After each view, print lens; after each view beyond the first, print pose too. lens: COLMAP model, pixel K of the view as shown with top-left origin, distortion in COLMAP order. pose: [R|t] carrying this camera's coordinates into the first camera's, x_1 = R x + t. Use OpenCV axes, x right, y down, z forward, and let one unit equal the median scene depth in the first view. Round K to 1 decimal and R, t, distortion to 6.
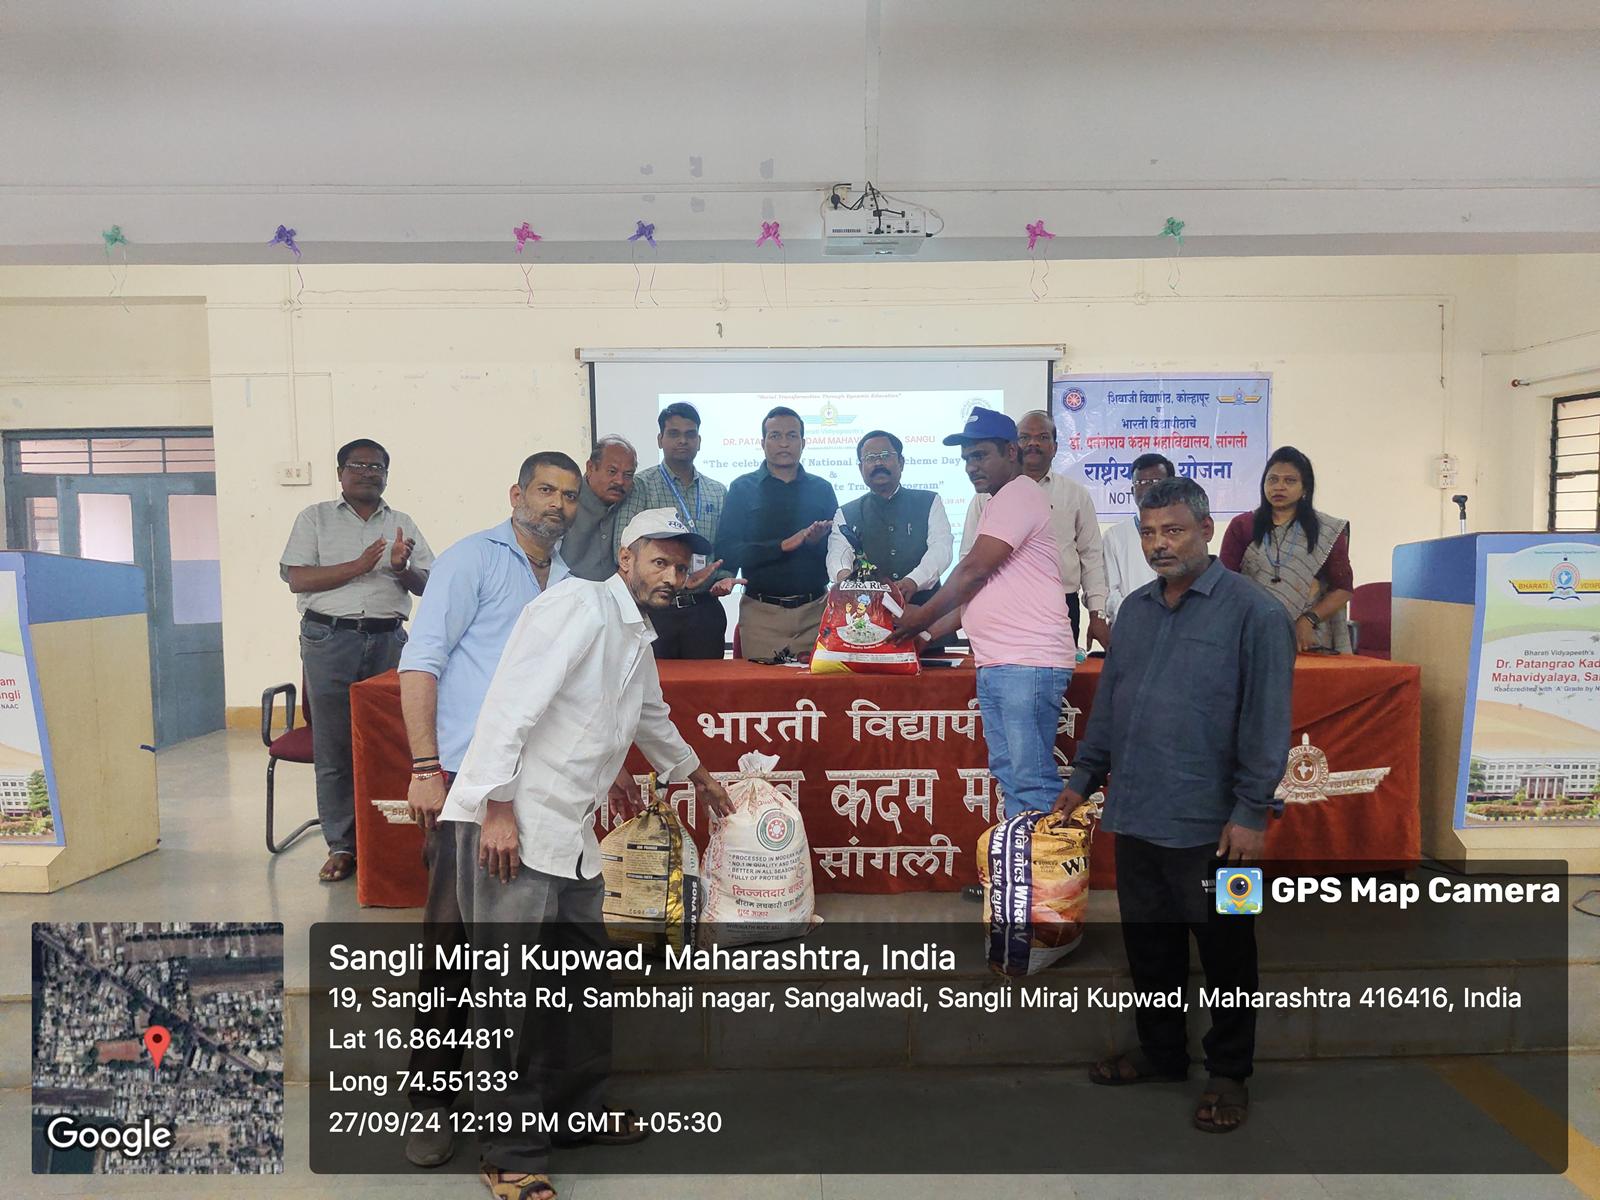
lens RADIAL K [[1107.0, 0, 803.8], [0, 1107.0, 633.9], [0, 0, 1]] dist [0.019792, -0.019269]
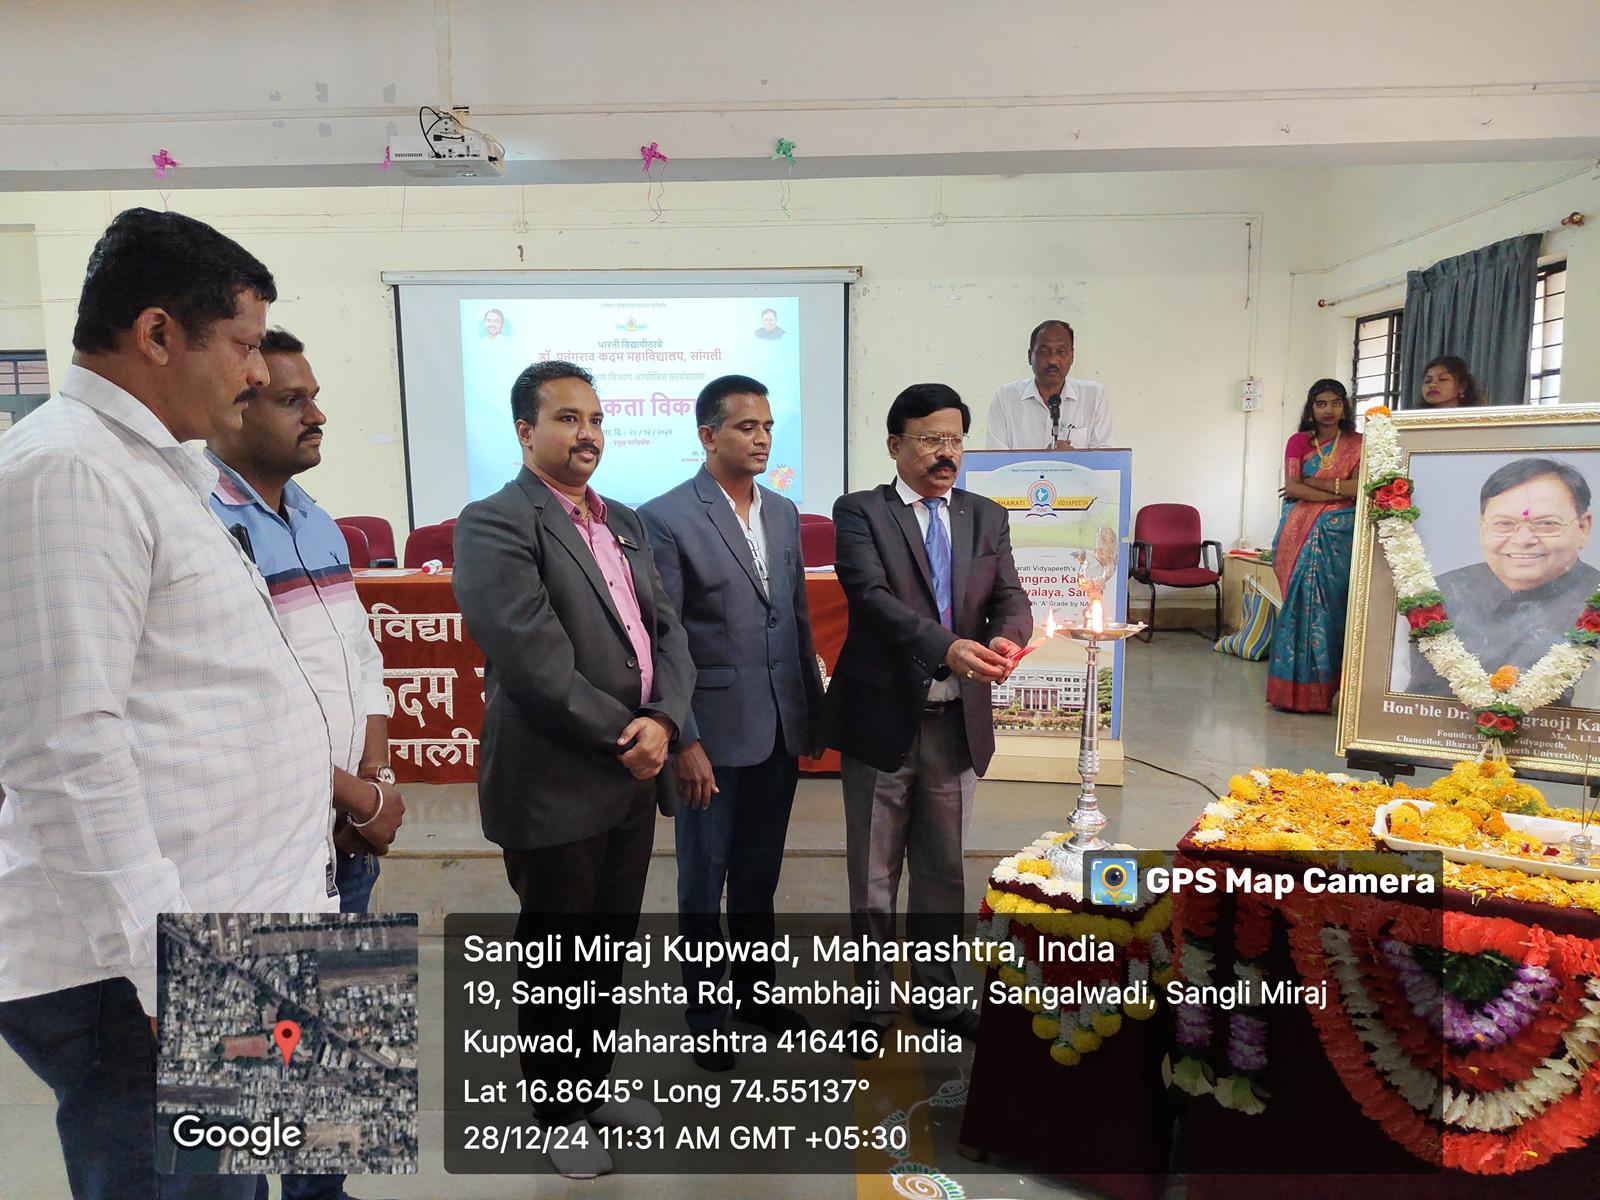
lens RADIAL K [[1107.0, 0, 763.3], [0, 1107.0, 642.5], [0, 0, 1]] dist [0.019792, -0.019269]
pose [[0.997322, 0.018338, -0.070795, 0.479824], [-0.013257, 0.997347, 0.071580, 0.014785], [0.071920, -0.070450, 0.994919, -0.050393]]
